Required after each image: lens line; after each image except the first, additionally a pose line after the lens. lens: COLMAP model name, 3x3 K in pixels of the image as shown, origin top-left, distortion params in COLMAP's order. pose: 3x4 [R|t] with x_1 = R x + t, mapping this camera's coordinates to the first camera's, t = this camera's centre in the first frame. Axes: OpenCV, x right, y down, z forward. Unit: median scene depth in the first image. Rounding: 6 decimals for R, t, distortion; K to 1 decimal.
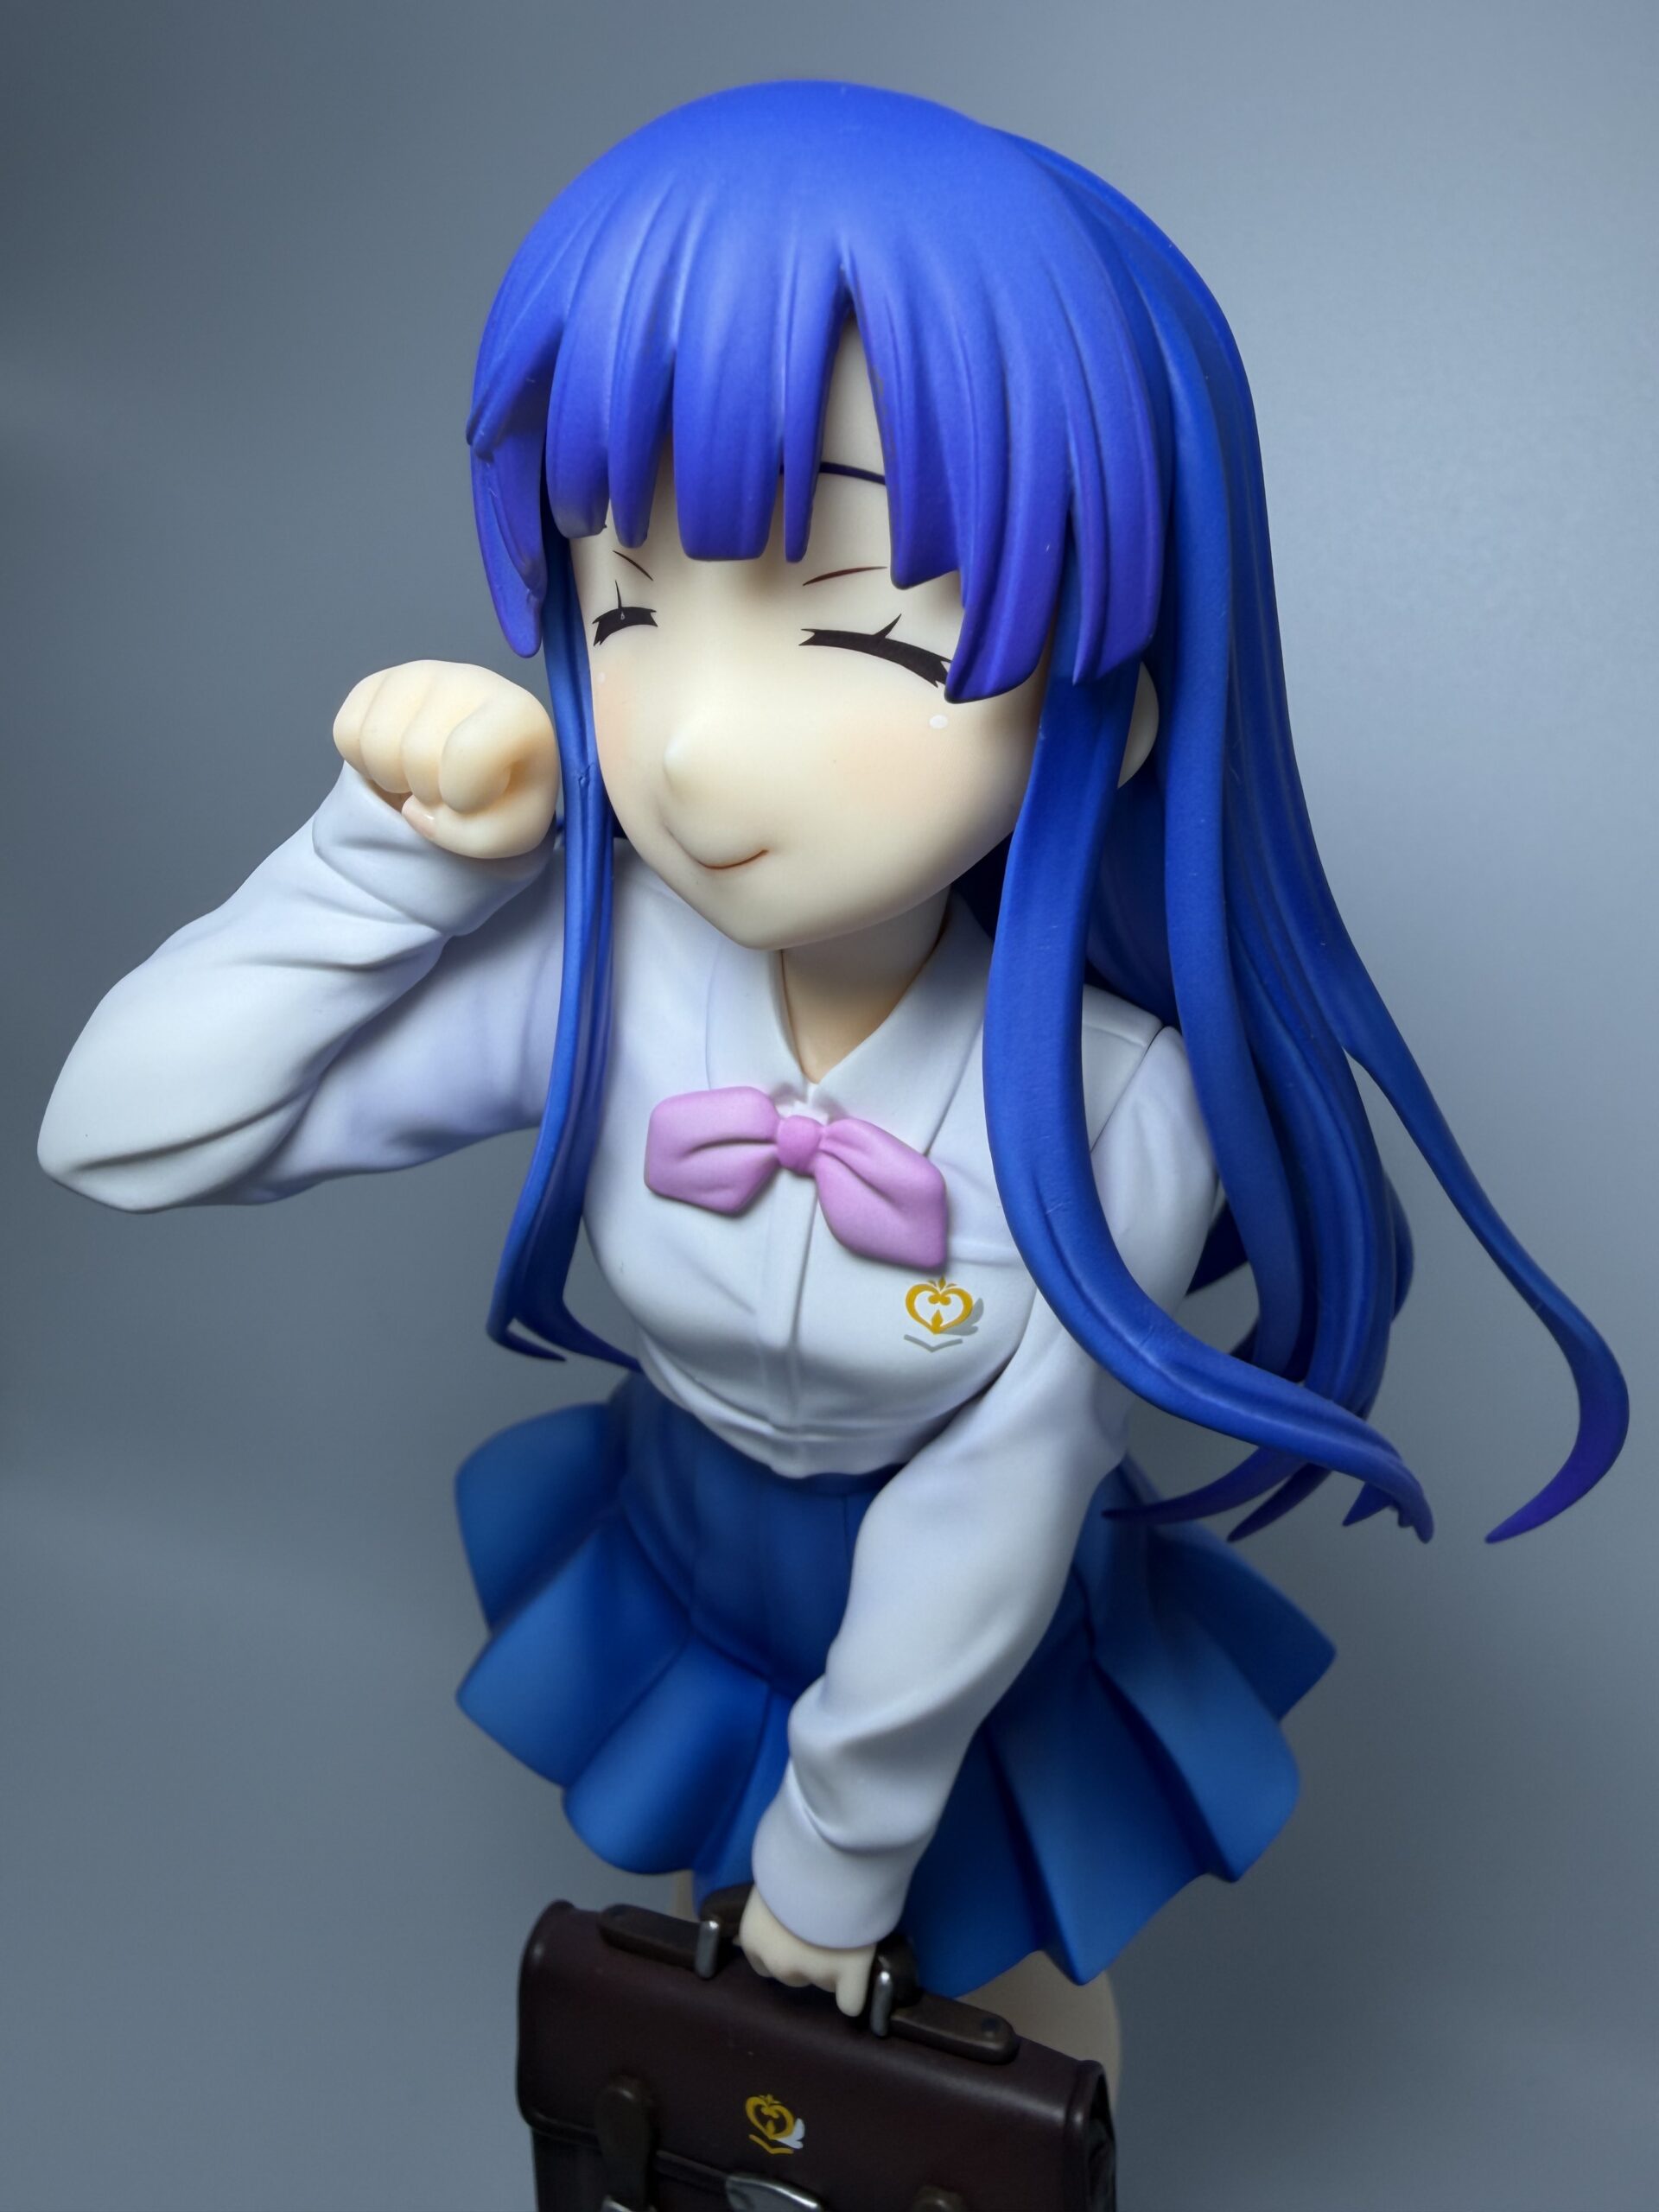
lens RADIAL K [[1608.5, 0, 825.0], [0, 1608.5, 957.8], [0, 0, 1]] dist [-0.008647, 0.040318]
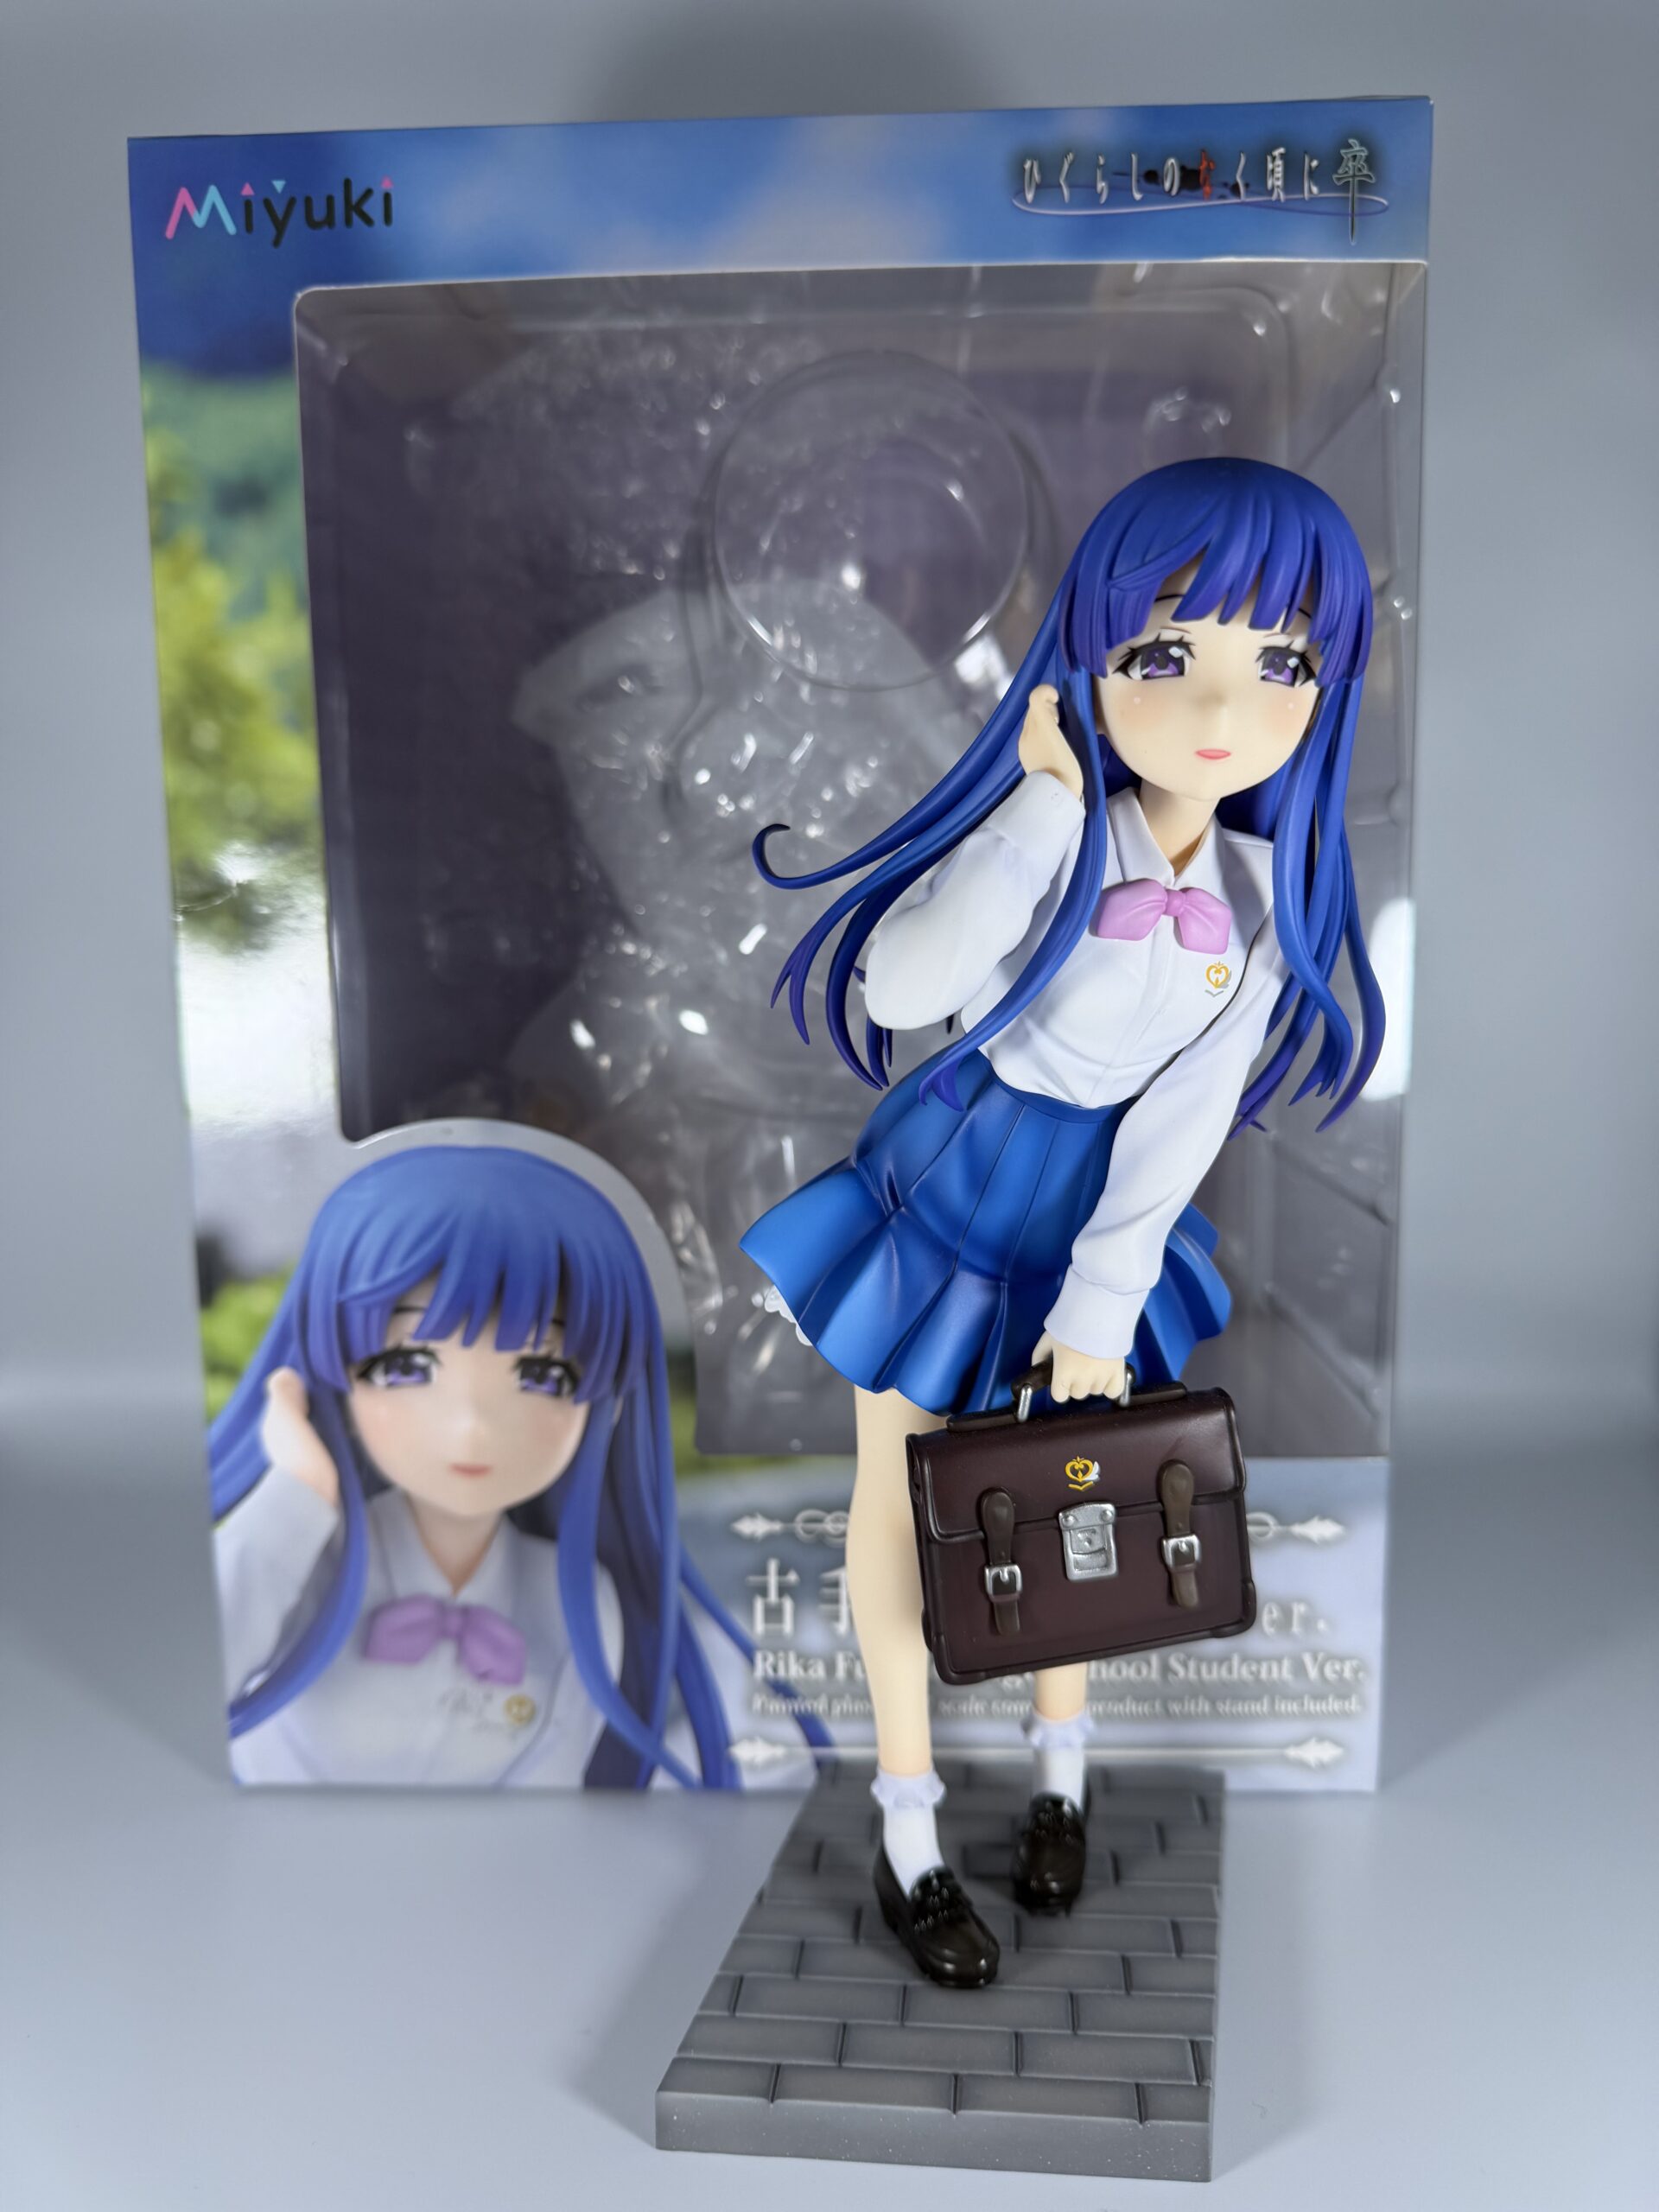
lens RADIAL K [[1558.7, 0, 819.8], [0, 1558.7, 1093.8], [0, 0, 1]] dist [0.063967, -0.140677]
pose [[0.865102, -0.100277, 0.491470, -1.507854], [0.122283, 0.992413, -0.012762, 0.340374], [-0.486462, 0.071139, 0.870801, -0.635378]]
